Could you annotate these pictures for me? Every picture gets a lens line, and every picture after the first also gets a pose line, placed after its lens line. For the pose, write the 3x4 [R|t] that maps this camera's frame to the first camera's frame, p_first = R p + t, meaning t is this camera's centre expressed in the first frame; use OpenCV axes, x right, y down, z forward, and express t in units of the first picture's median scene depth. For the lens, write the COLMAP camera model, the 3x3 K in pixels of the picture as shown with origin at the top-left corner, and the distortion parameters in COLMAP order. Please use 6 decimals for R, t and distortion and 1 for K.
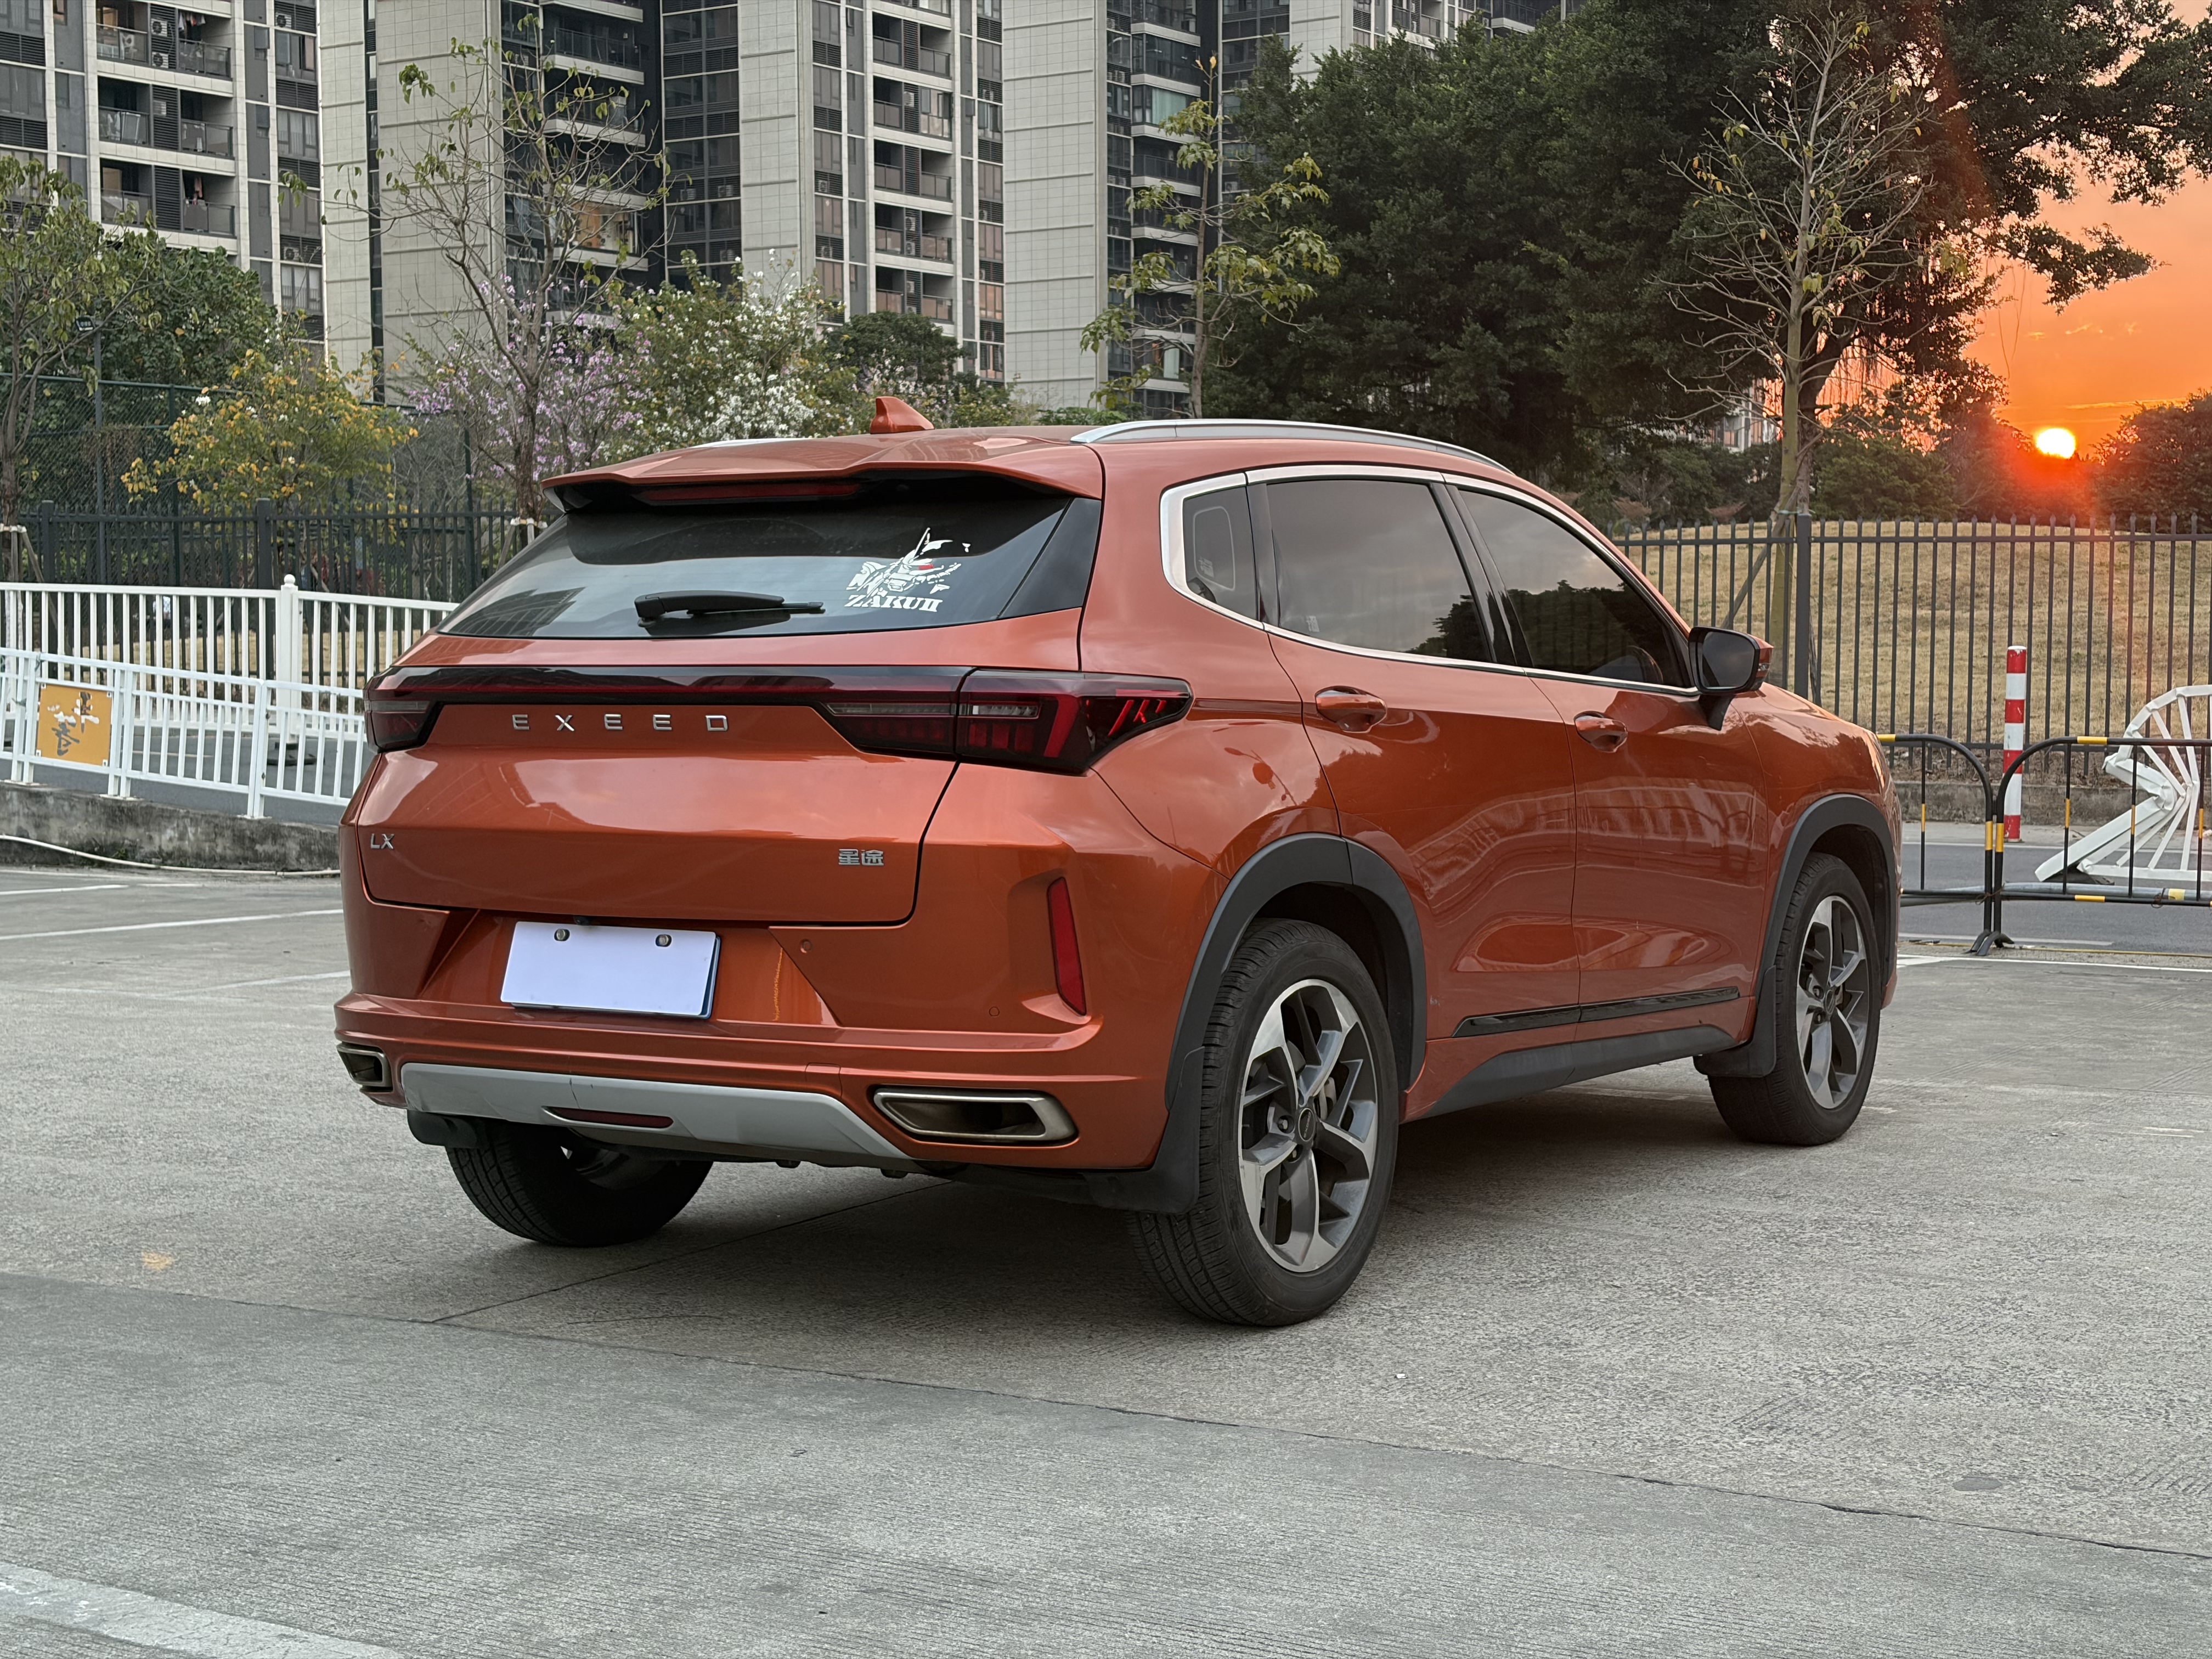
lens RADIAL K [[3358.8, 0, 1112.4], [0, 3358.8, 839.7], [0, 0, 1]] dist [0.057779, 0.000000]
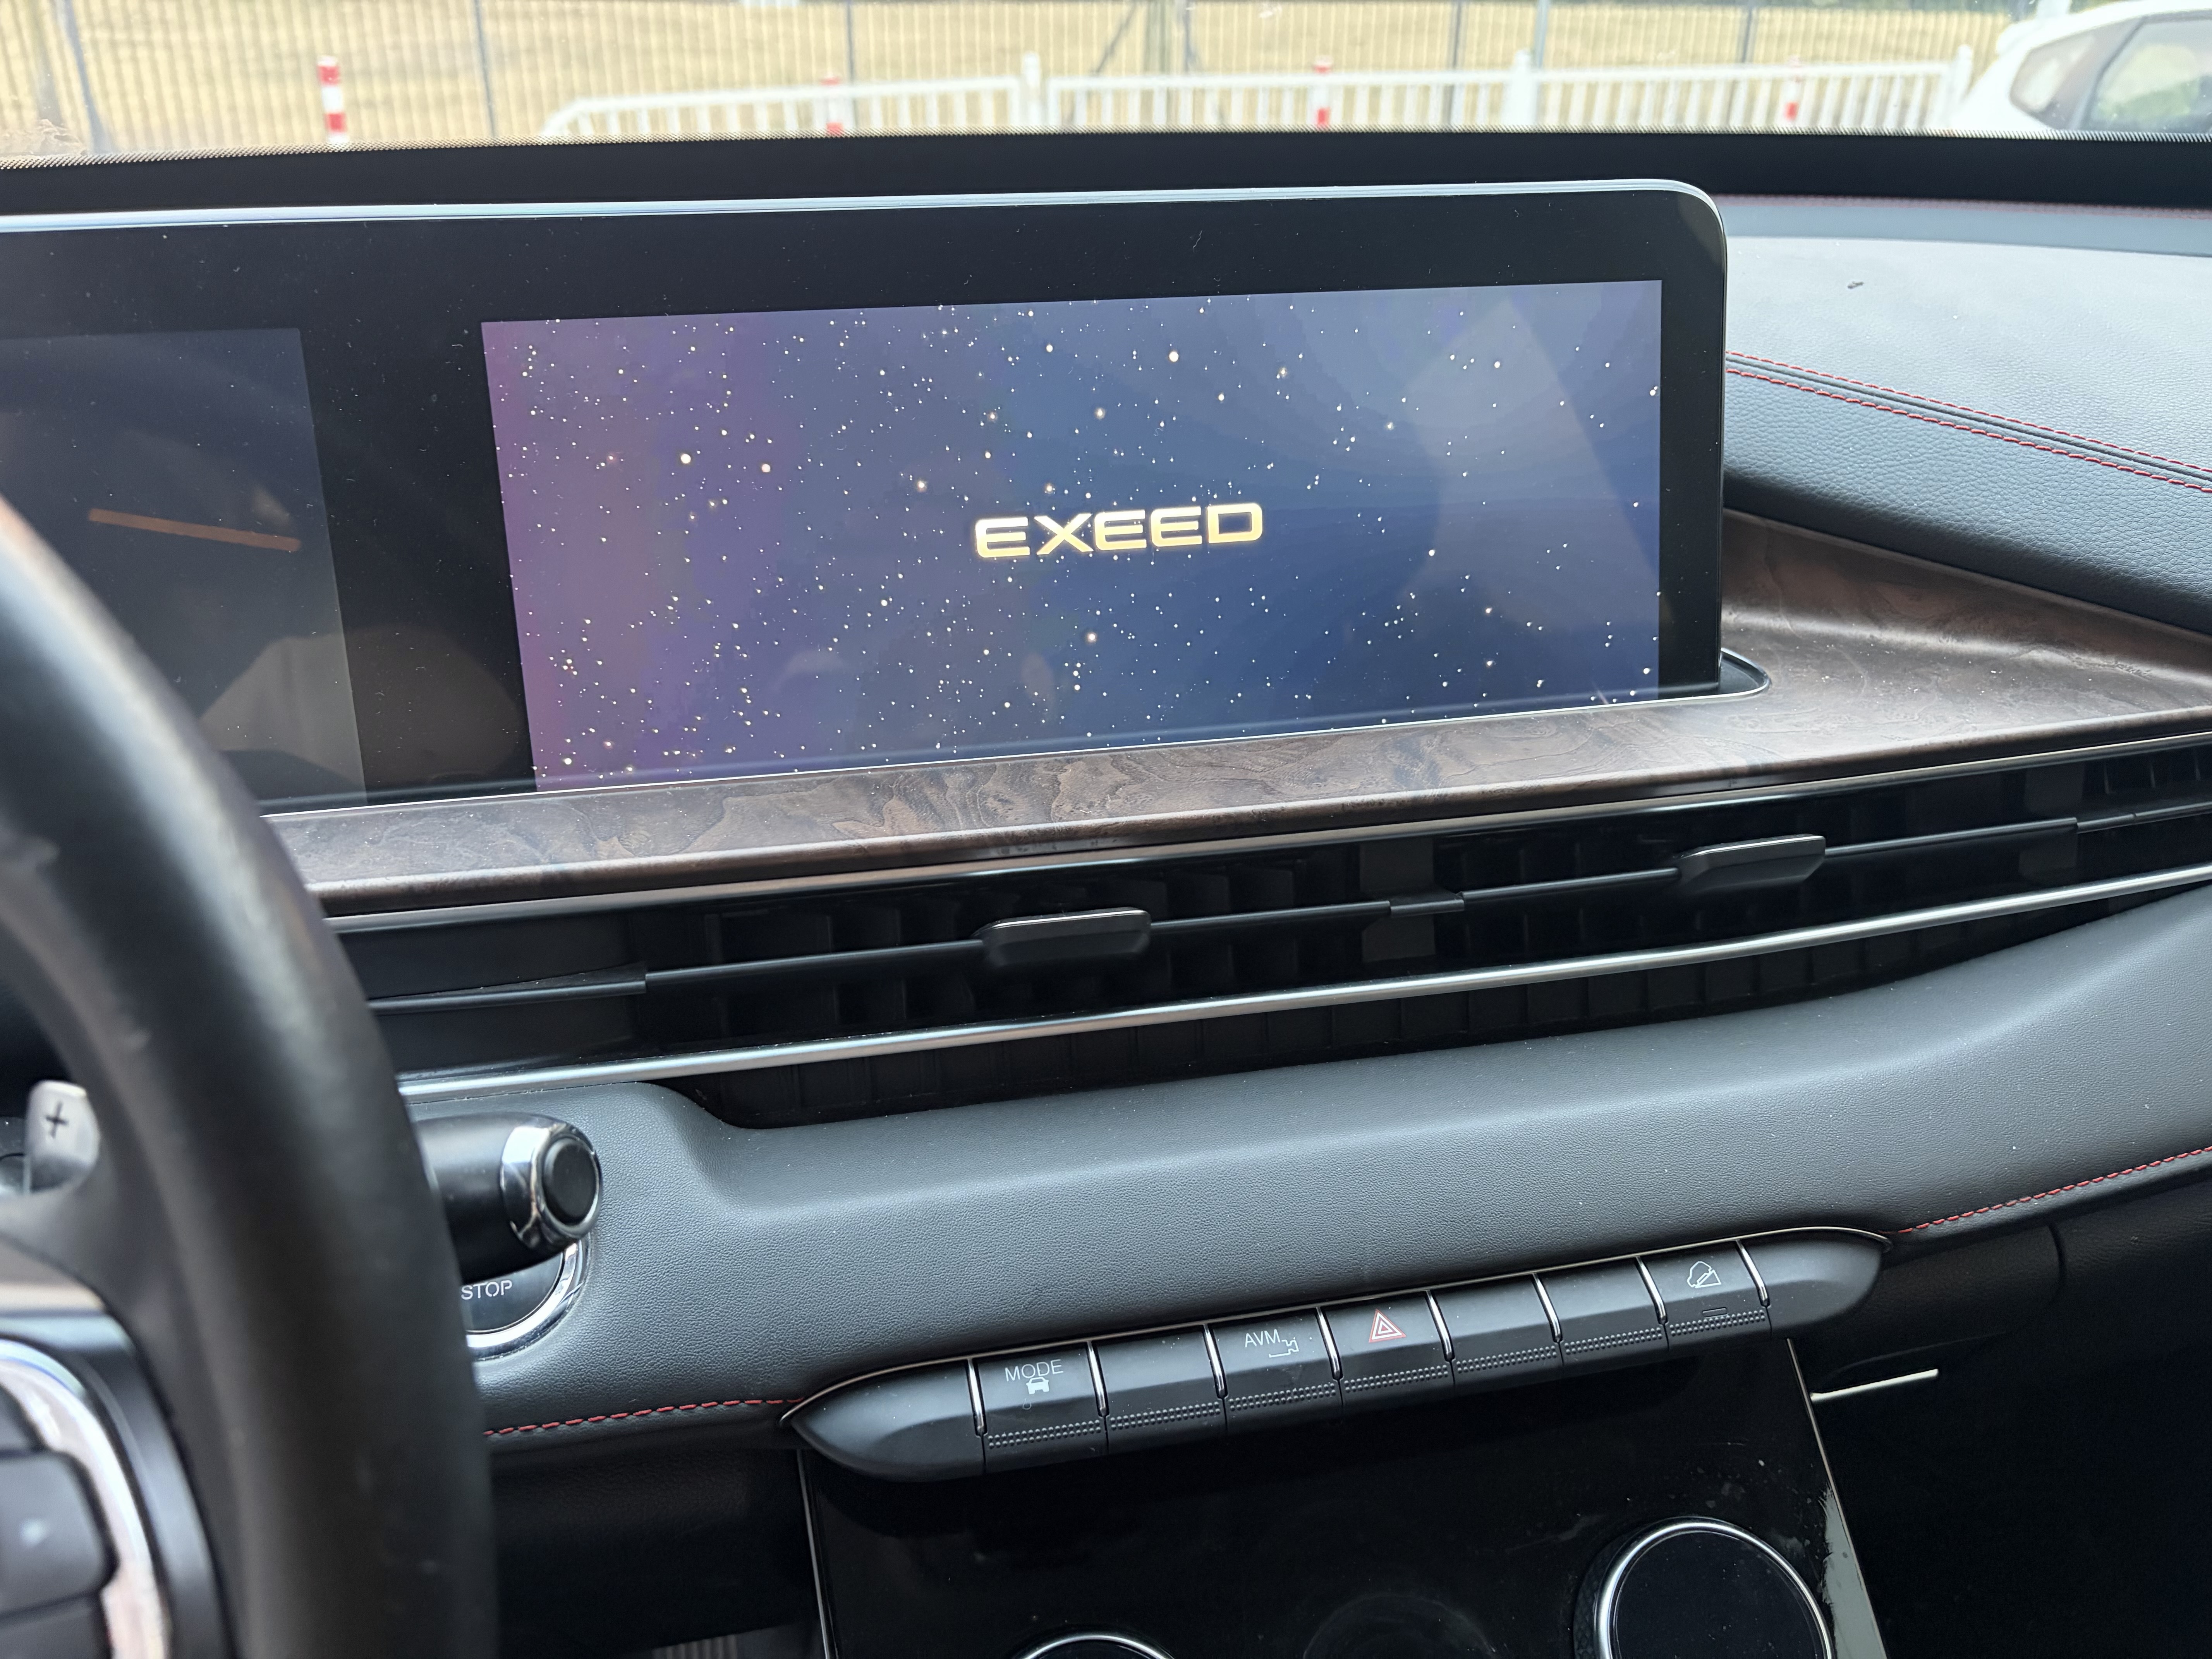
lens RADIAL K [[1679.4, 0, 1128.2], [0, 1679.4, 837.3], [0, 0, 1]] dist [0.034502, -0.022816]
pose [[0.704654, -0.296089, 0.644821, 0.018212], [0.042405, 0.924722, 0.378275, -0.029379], [-0.708283, -0.239209, 0.664164, 0.501766]]
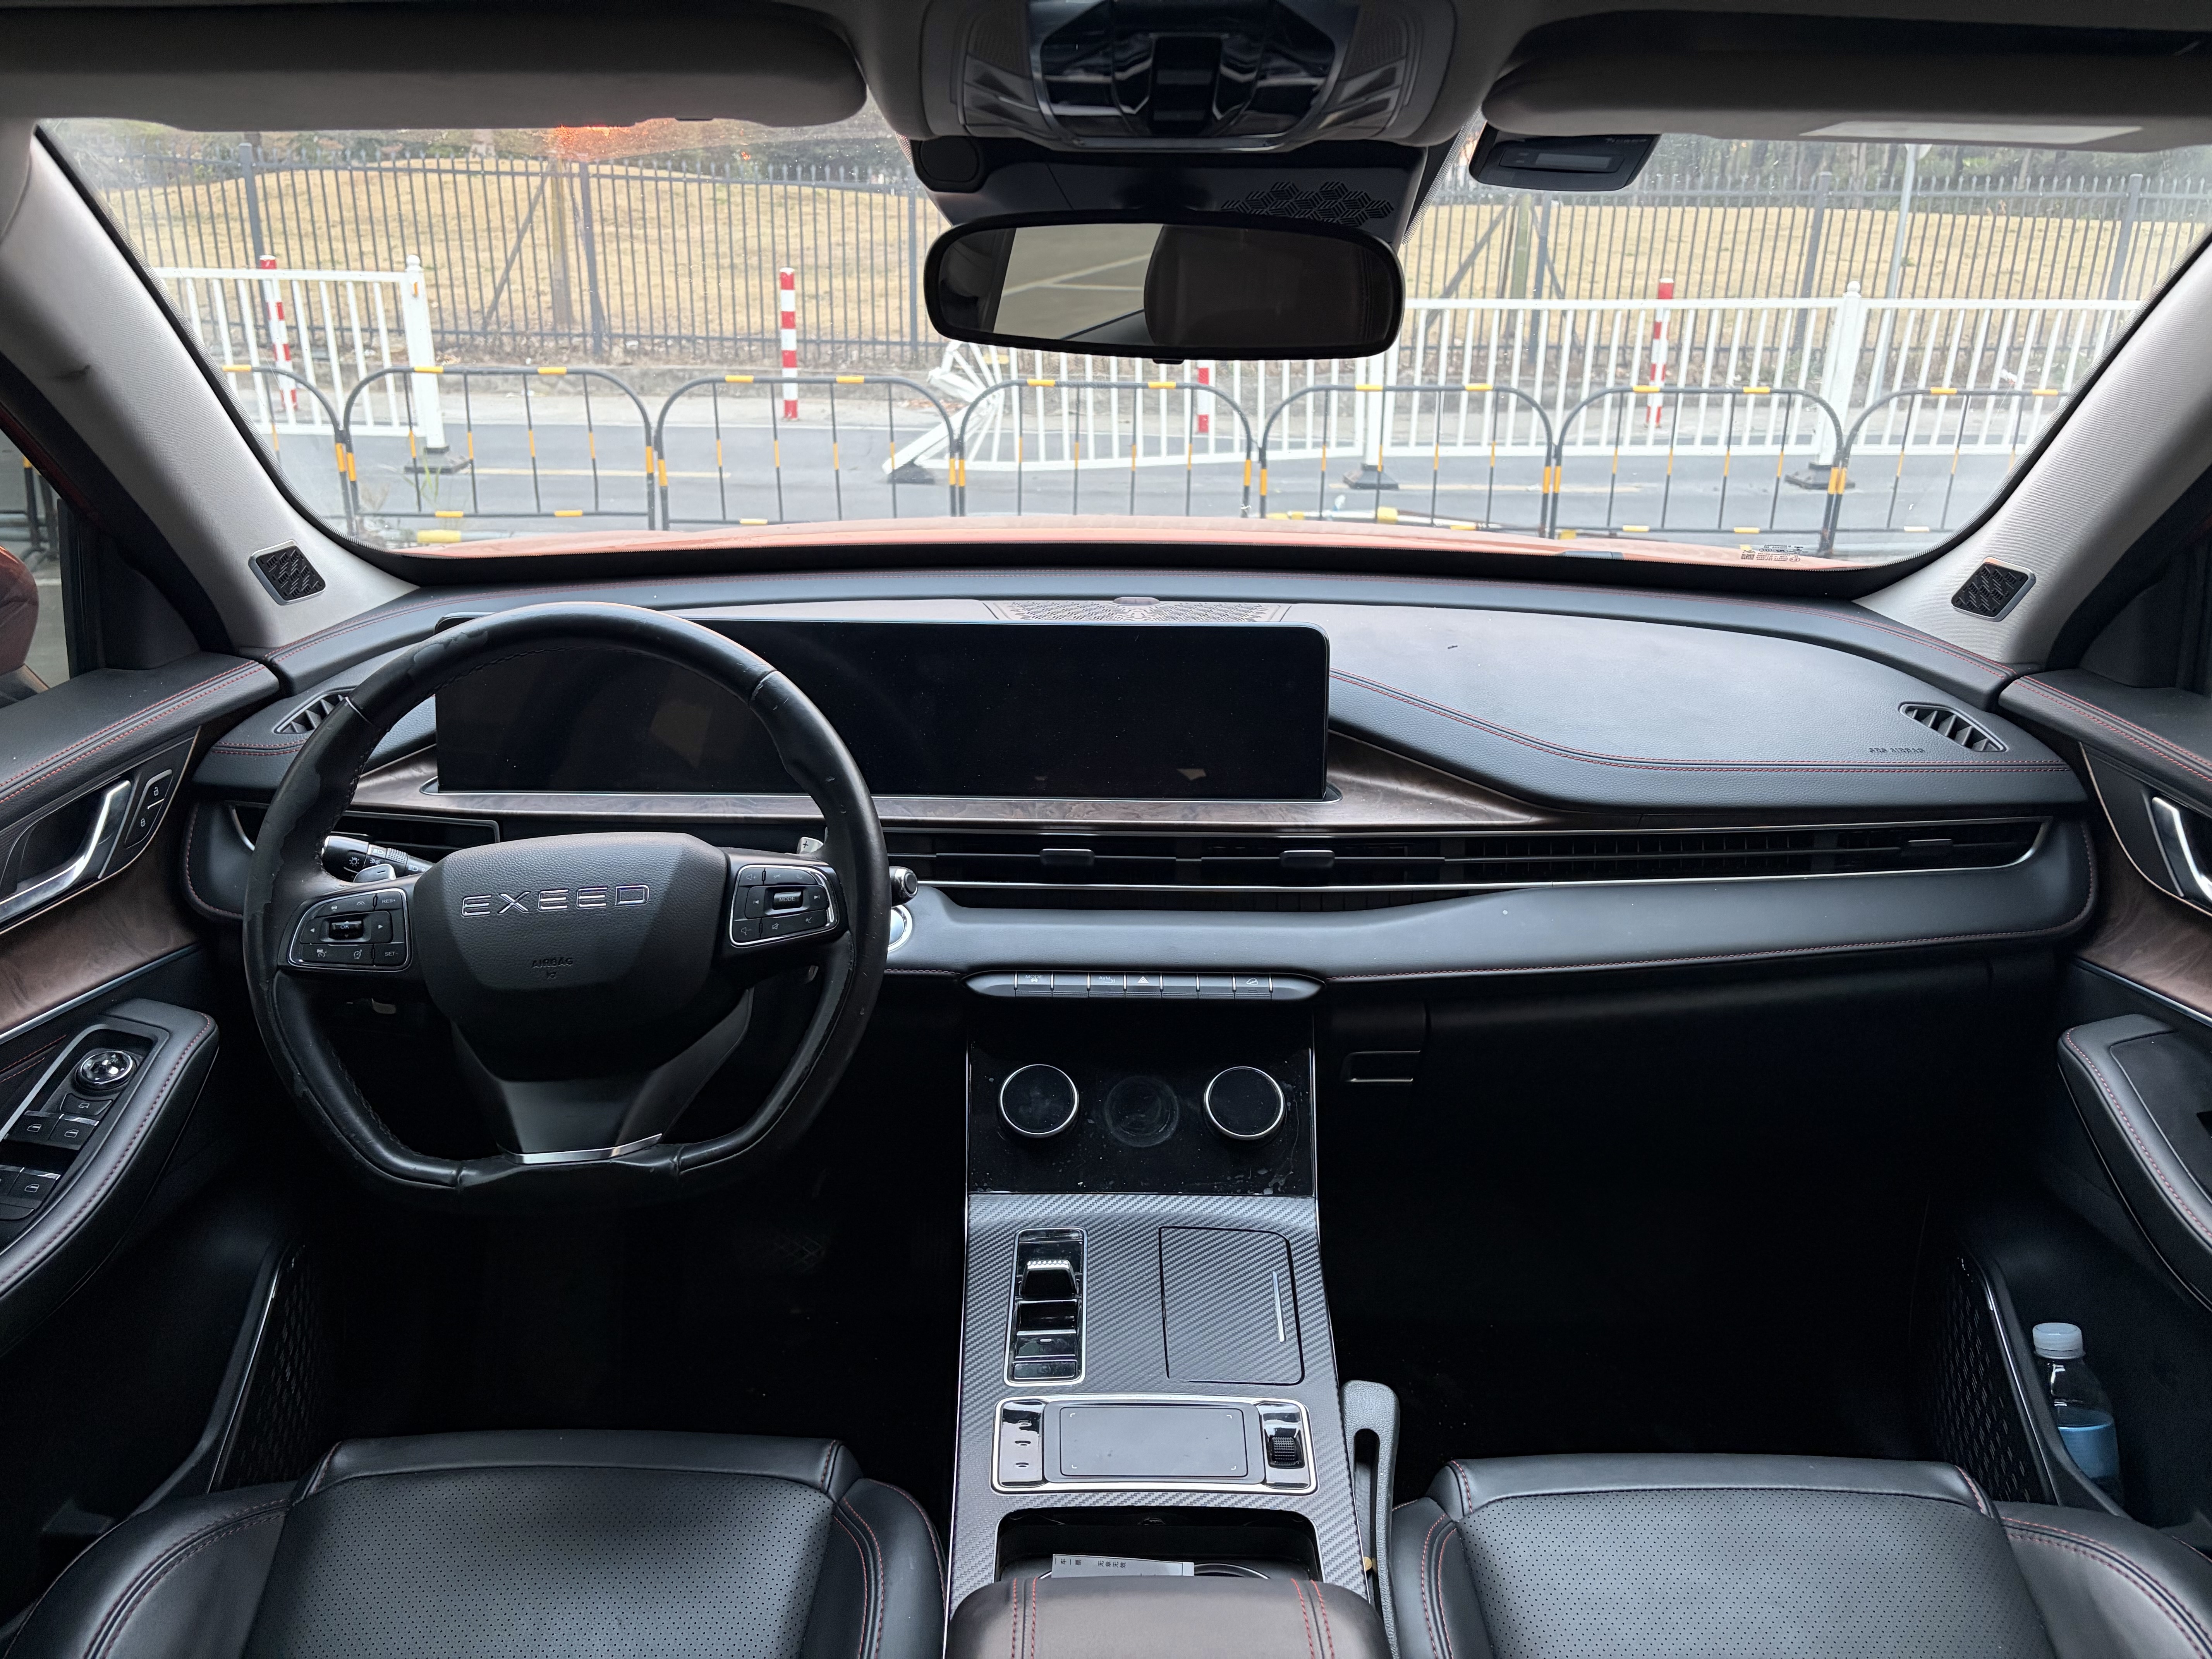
lens RADIAL K [[1679.4, 0, 1094.8], [0, 1679.4, 836.0], [0, 0, 1]] dist [0.034502, -0.022816]
pose [[0.848587, -0.161004, 0.503961, -0.001549], [0.014042, 0.959087, 0.282762, -0.039775], [-0.528869, -0.232871, 0.816130, 0.459835]]
